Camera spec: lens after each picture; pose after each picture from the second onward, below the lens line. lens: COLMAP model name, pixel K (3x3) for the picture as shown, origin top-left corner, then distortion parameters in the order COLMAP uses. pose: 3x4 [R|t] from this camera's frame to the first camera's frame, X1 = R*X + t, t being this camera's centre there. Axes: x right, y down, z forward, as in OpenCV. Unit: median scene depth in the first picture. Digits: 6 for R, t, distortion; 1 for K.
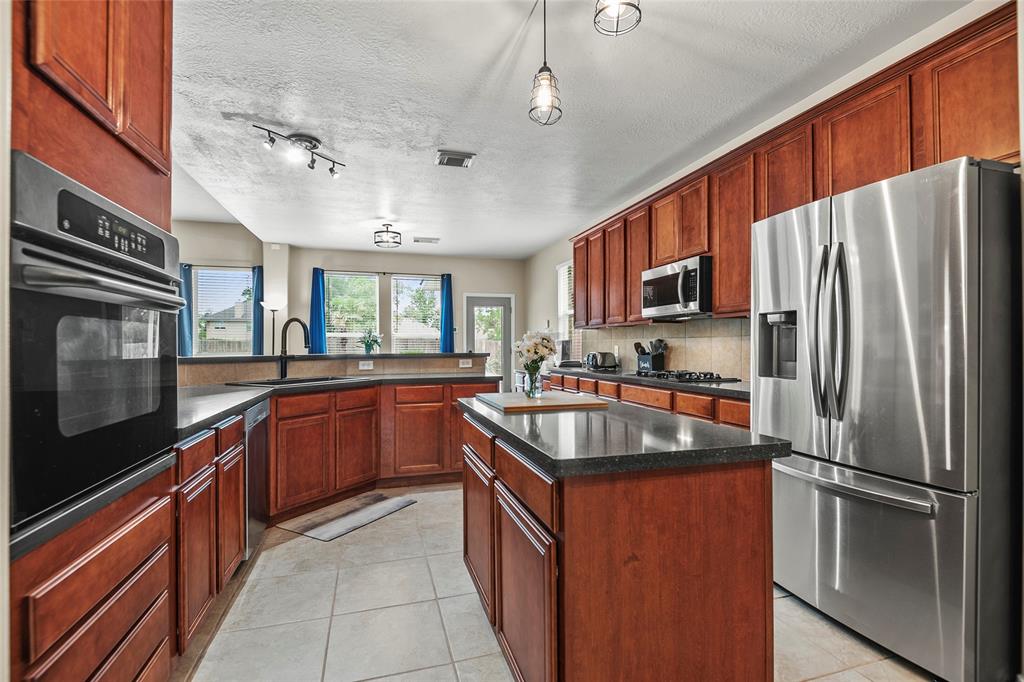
lens RADIAL K [[471.0, 0, 515.6], [0, 471.0, 344.0], [0, 0, 1]] dist [0.012084, -0.009159]
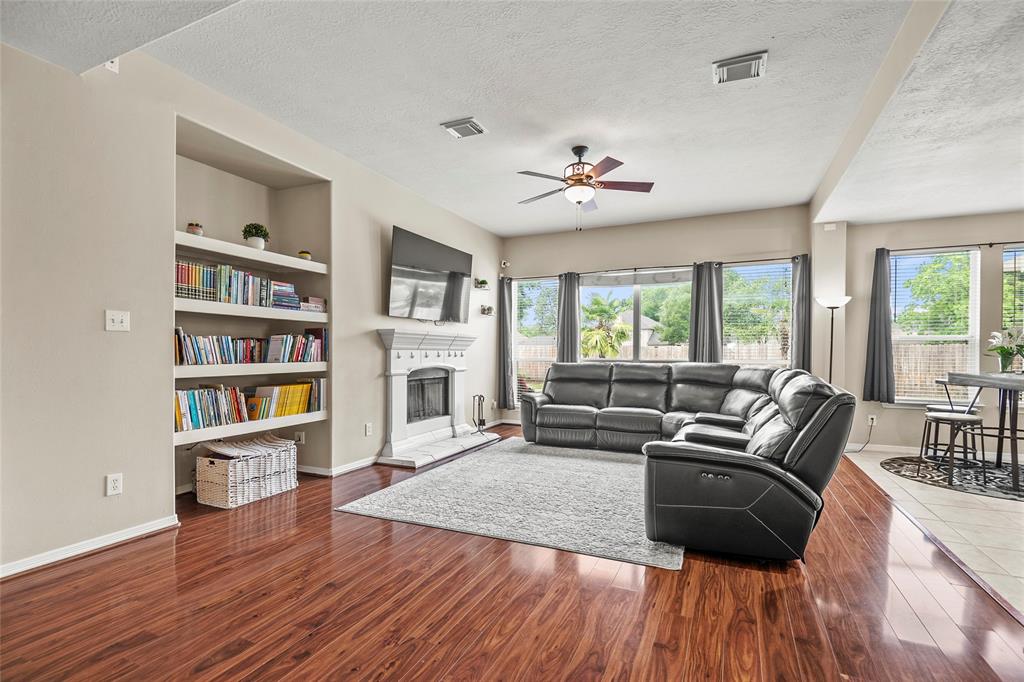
lens RADIAL K [[471.0, 0, 512.0], [0, 471.0, 357.3], [0, 0, 1]] dist [0.012084, -0.009159]
pose [[0.747070, 0.010252, -0.664667, -0.439991], [-0.000475, 0.999889, 0.014888, 0.001484], [0.664746, -0.010807, 0.746992, 0.056770]]
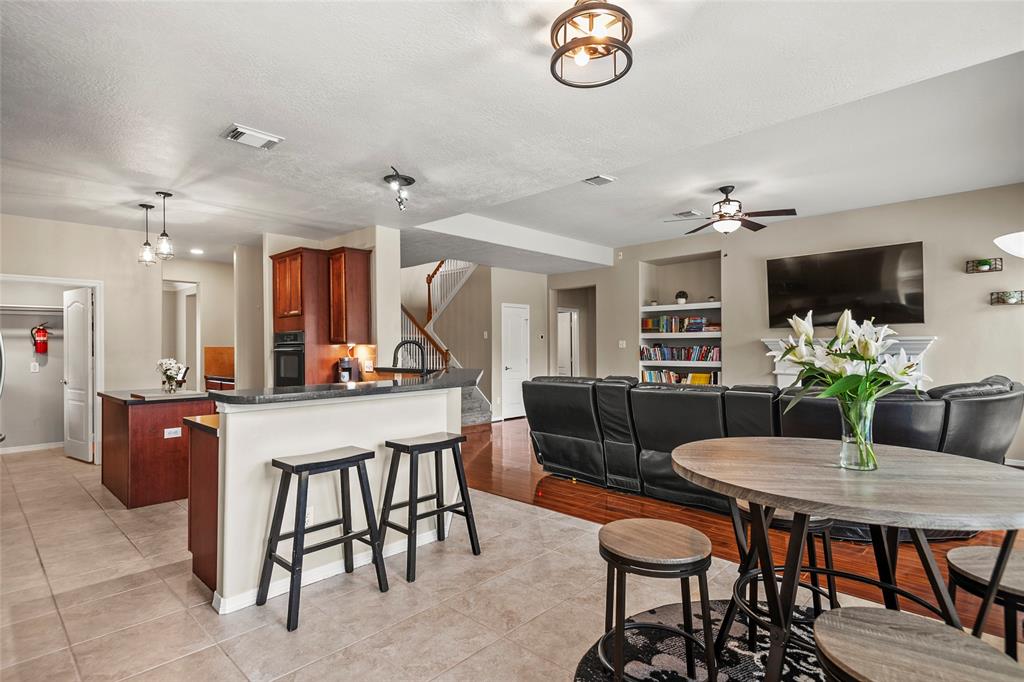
lens RADIAL K [[511.1, 0, 520.3], [0, 511.1, 343.3], [0, 0, 1]] dist [0.001279, -0.004139]
pose [[-0.870142, 0.003890, -0.492785, -0.066558], [0.010408, 0.999891, -0.010487, -0.017772], [0.492691, -0.014254, -0.870088, 1.284189]]
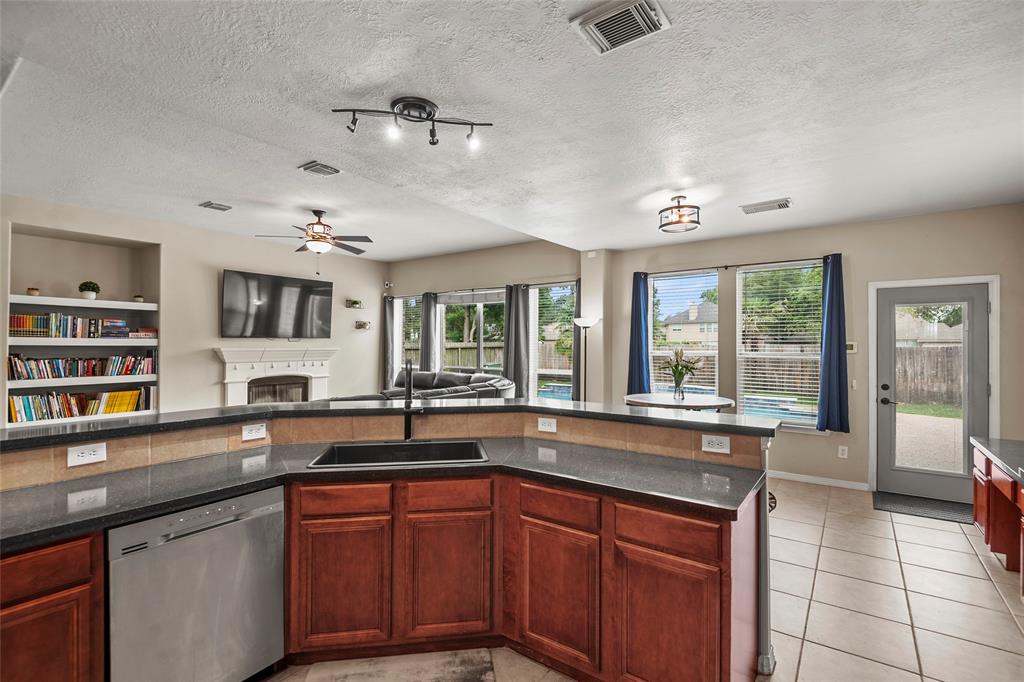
lens RADIAL K [[471.0, 0, 504.2], [0, 471.0, 341.1], [0, 0, 1]] dist [0.012084, -0.009159]
pose [[0.597668, -0.003561, -0.801736, 0.114413], [0.000008, 0.999990, -0.004435, -0.046931], [0.801744, 0.002644, 0.597662, 0.403609]]
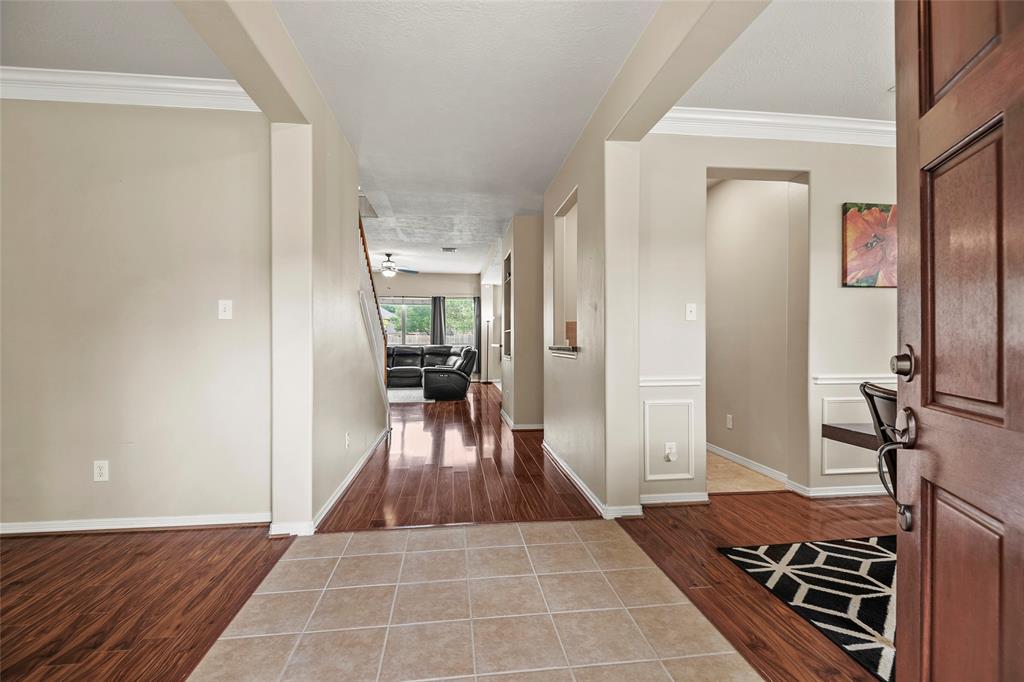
lens RADIAL K [[471.0, 0, 510.8], [0, 471.0, 341.8], [0, 0, 1]] dist [0.012084, -0.009159]
pose [[0.985253, 0.000205, -0.171105, -0.120336], [0.001162, 0.999968, 0.007889, -0.003745], [0.171101, -0.007972, 0.985221, -0.934399]]
